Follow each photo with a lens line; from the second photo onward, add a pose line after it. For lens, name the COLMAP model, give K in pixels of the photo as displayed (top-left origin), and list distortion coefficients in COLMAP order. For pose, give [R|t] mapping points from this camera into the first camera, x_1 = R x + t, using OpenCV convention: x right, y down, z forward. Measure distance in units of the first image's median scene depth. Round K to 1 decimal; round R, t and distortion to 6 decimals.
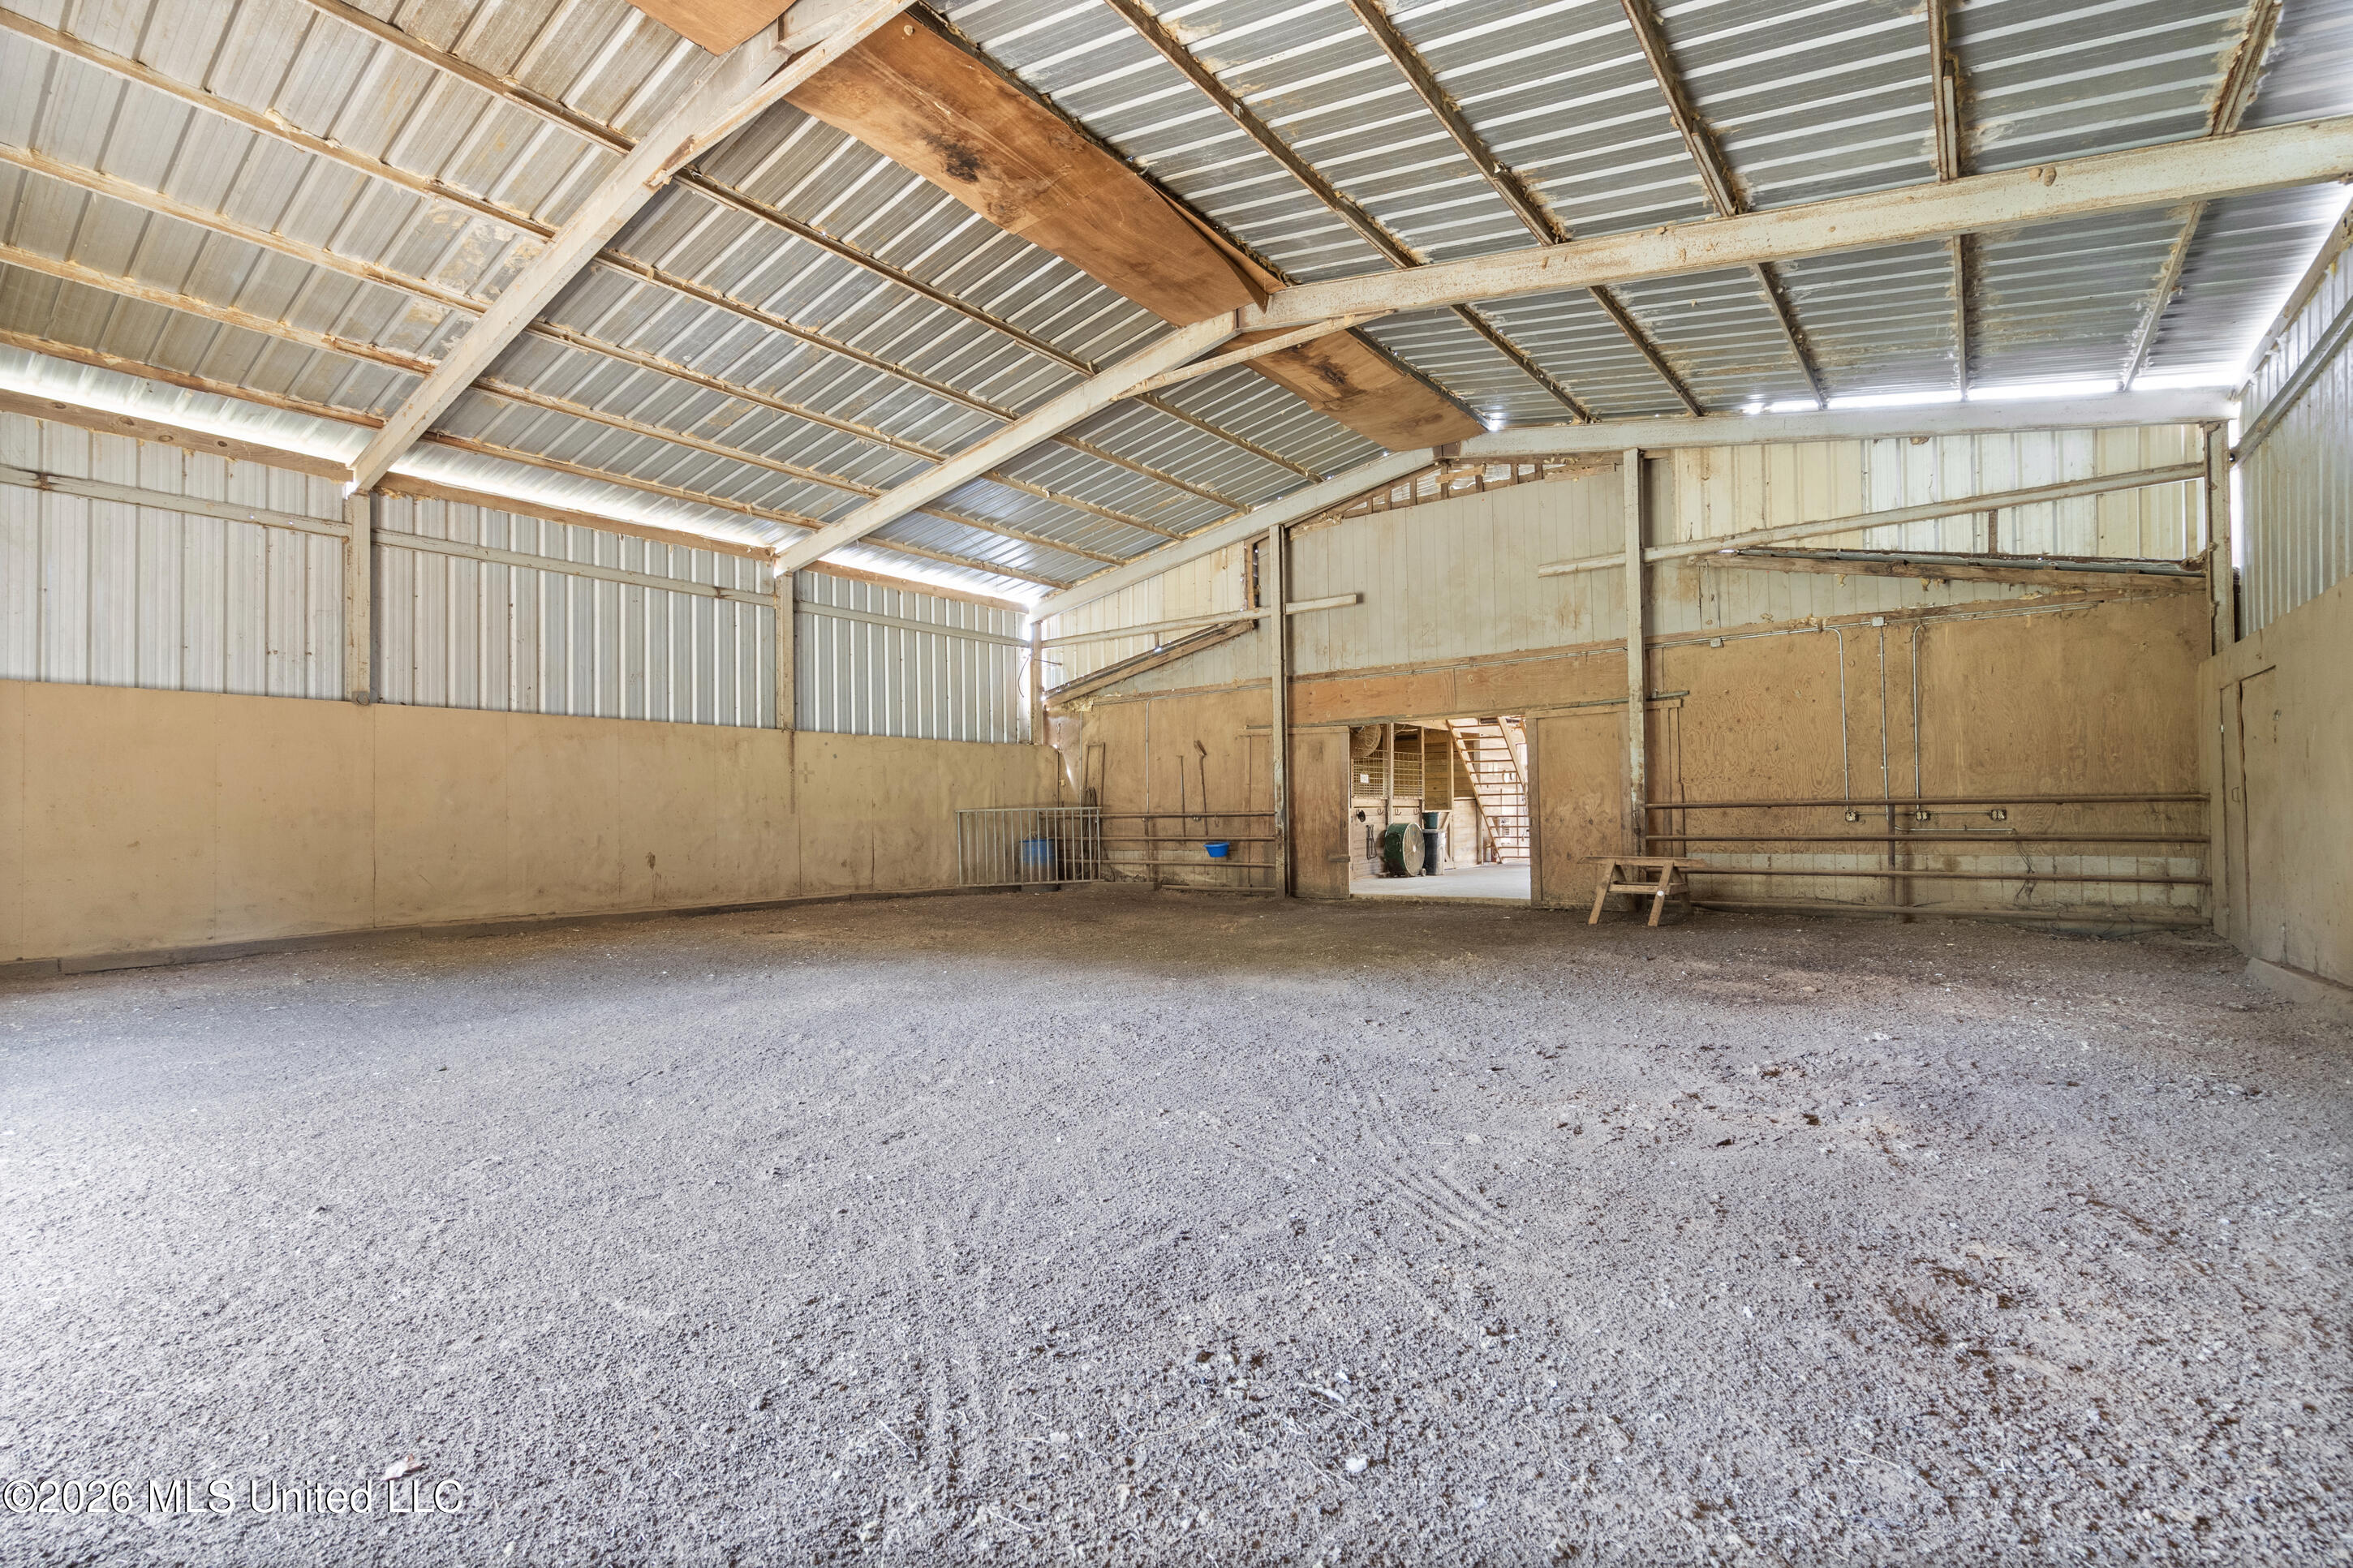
lens RADIAL K [[1042.1, 0, 1165.4], [0, 1042.1, 794.4], [0, 0, 1]] dist [-0.013515, 0.005811]
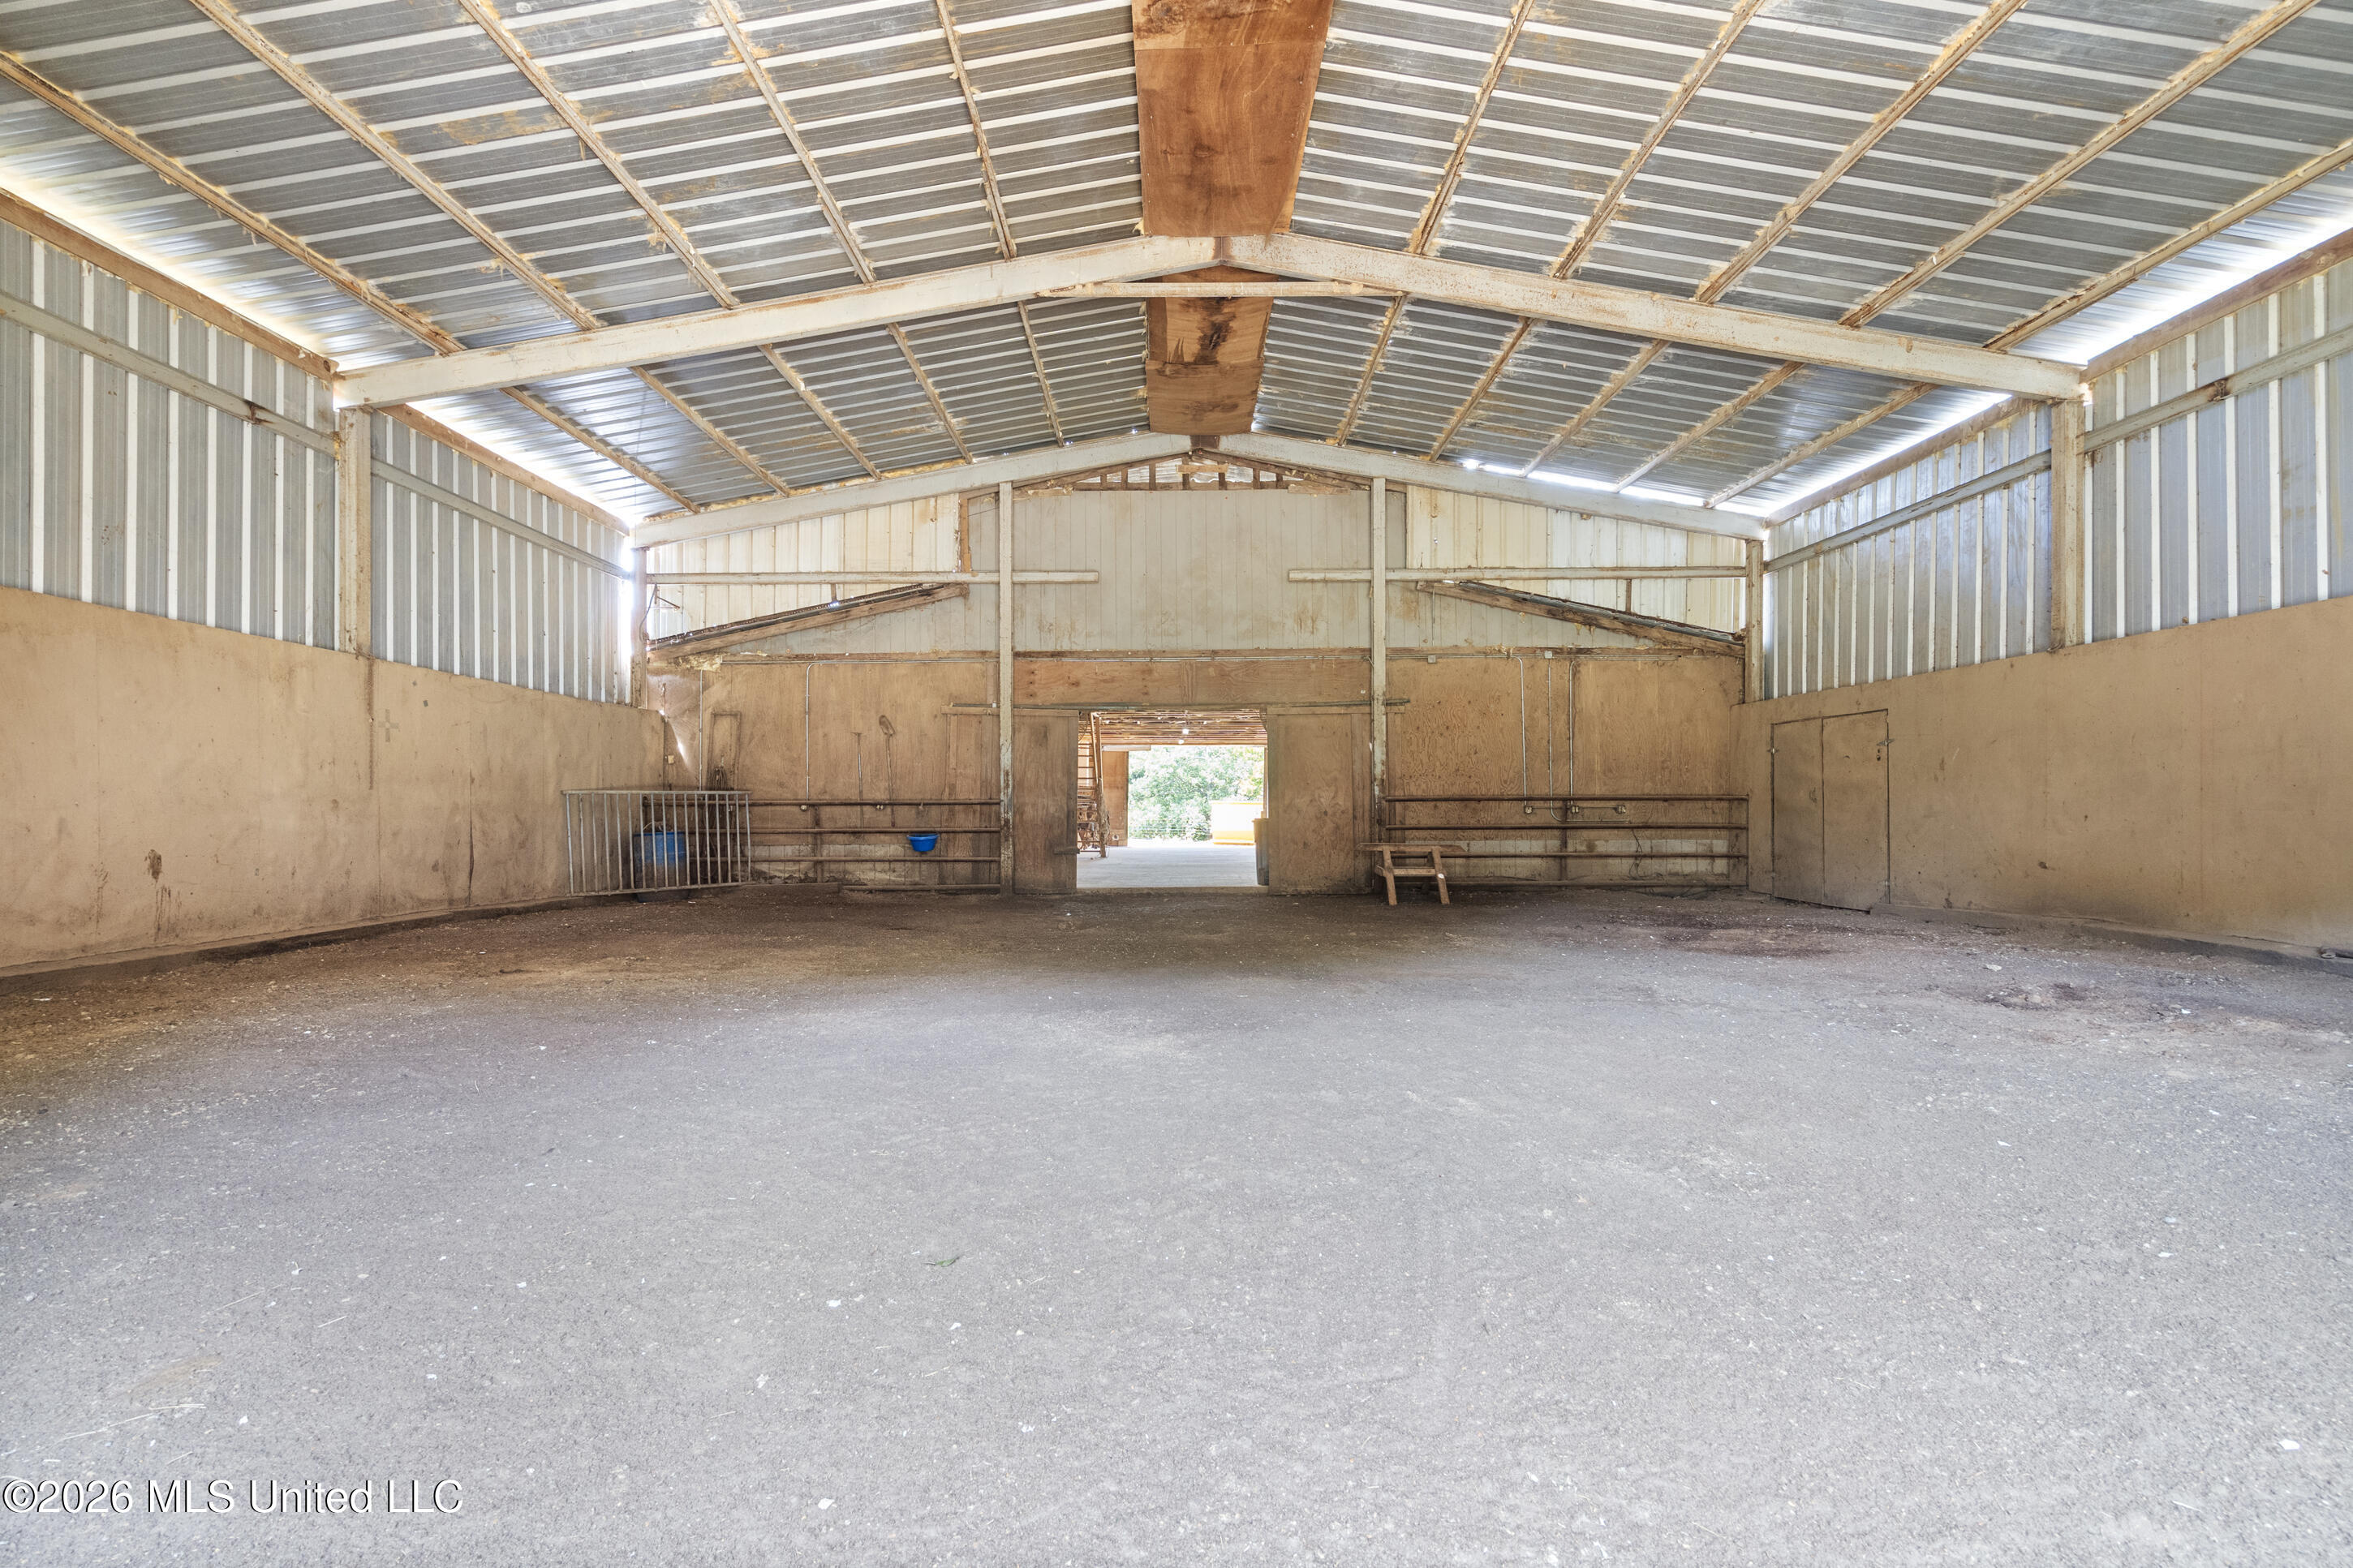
lens RADIAL K [[1042.1, 0, 1177.1], [0, 1042.1, 808.1], [0, 0, 1]] dist [-0.013515, 0.005811]
pose [[0.805132, 0.012451, 0.592965, -0.363985], [-0.020505, 0.999766, 0.006848, 0.016975], [-0.592741, -0.017672, 0.805199, 0.214419]]
